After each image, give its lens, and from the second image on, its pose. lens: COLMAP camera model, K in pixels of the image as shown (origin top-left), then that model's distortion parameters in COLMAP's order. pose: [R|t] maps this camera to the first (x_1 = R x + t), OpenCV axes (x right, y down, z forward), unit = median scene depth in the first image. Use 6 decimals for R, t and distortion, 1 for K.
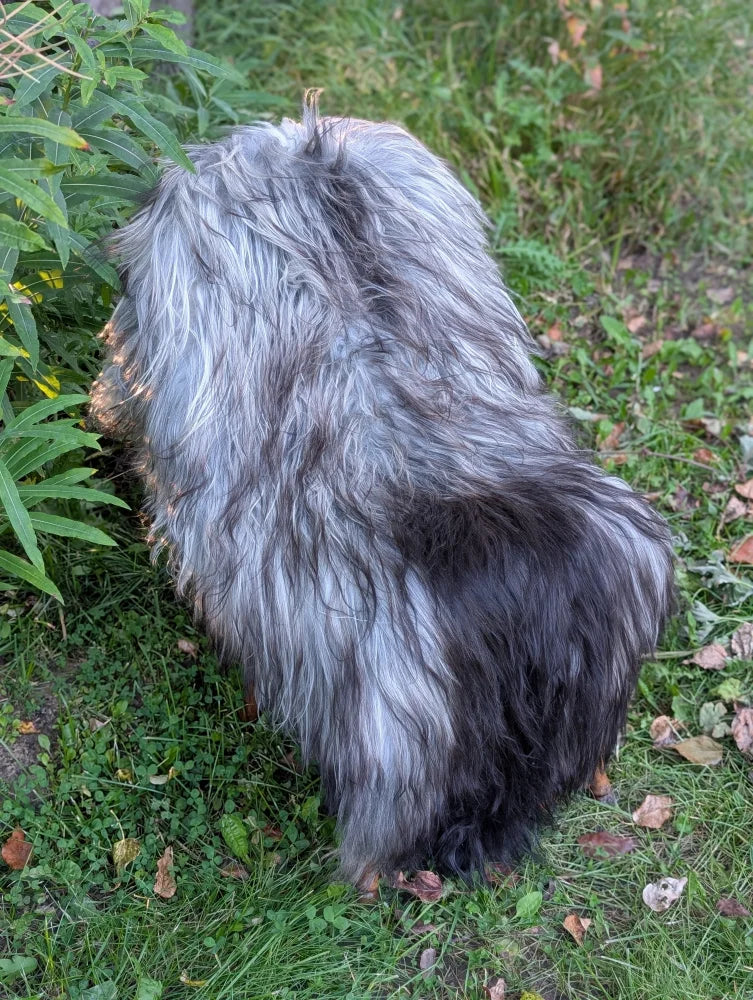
lens RADIAL K [[1457.0, 0, 356.6], [0, 1457.0, 502.0], [0, 0, 1]] dist [0.252575, -0.964138]
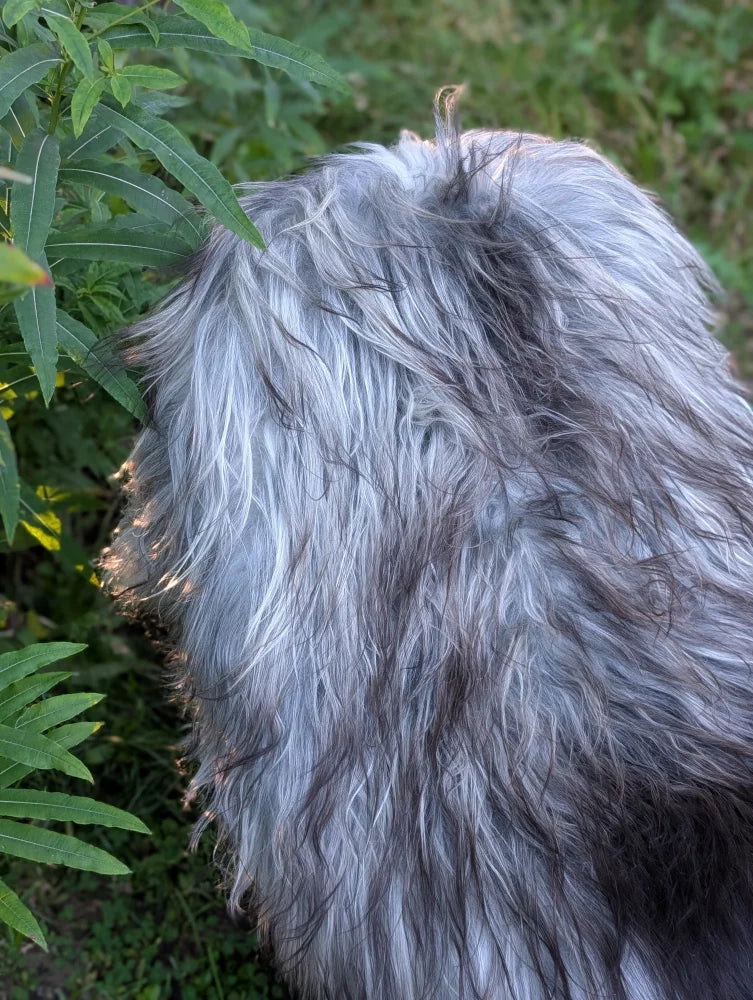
lens RADIAL K [[1457.0, 0, 356.6], [0, 1457.0, 502.0], [0, 0, 1]] dist [0.252575, -0.964138]
pose [[0.998912, 0.009907, -0.045562, -0.041895], [-0.007509, 0.998592, 0.052507, -0.145731], [0.046018, -0.052107, 0.997581, 0.387869]]
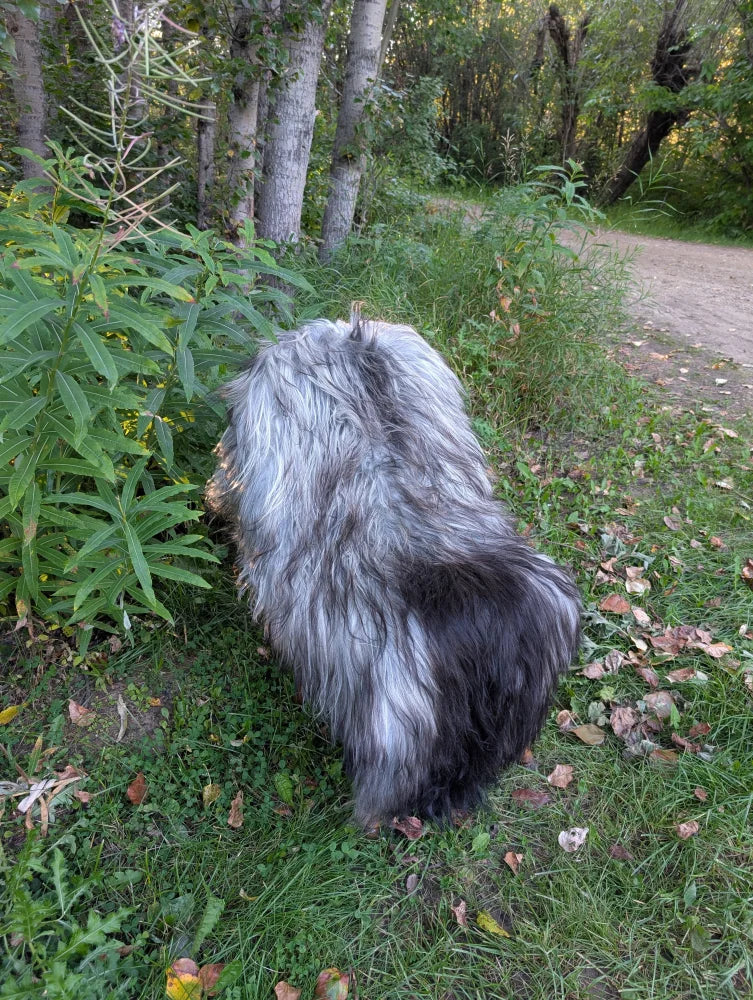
lens RADIAL K [[738.2, 0, 375.2], [0, 738.2, 512.5], [0, 0, 1]] dist [0.078431, -0.092855]
pose [[0.999206, 0.039496, 0.005250, -0.005932], [-0.039040, 0.996849, -0.069051, -0.000466], [-0.007961, 0.068792, 0.997599, 0.235517]]
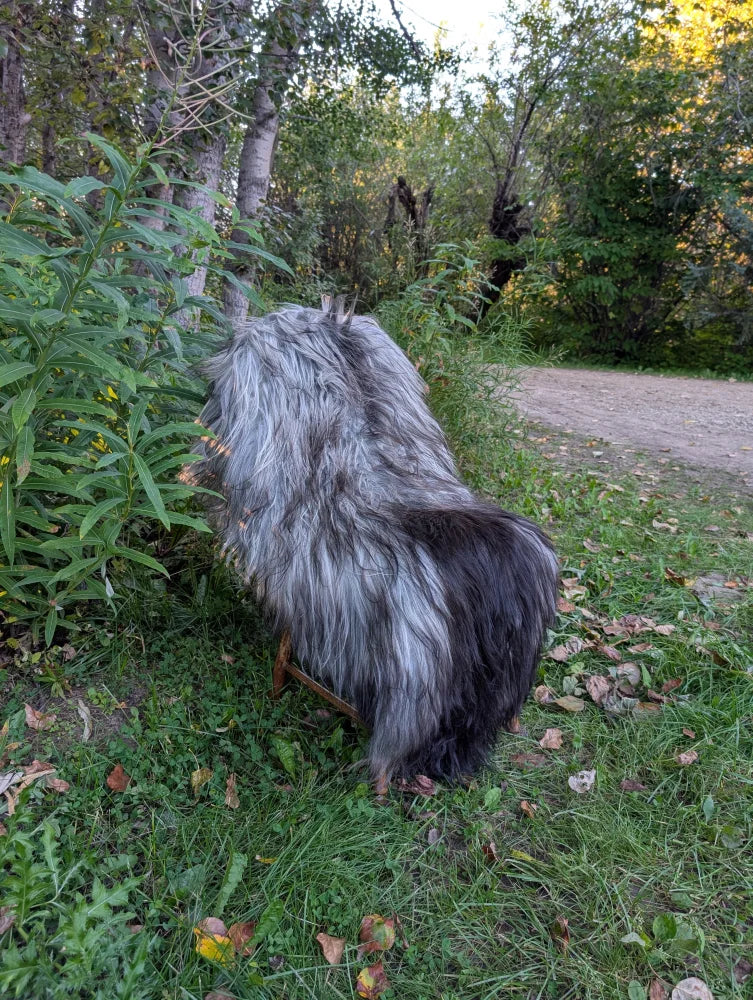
lens RADIAL K [[745.3, 0, 376.6], [0, 745.3, 492.0], [0, 0, 1]] dist [0.045261, -0.003983]
pose [[0.984549, 0.012883, 0.174634, -0.126079], [0.035812, 0.961396, -0.272828, 0.185114], [-0.171408, 0.274866, 0.946080, 0.253295]]
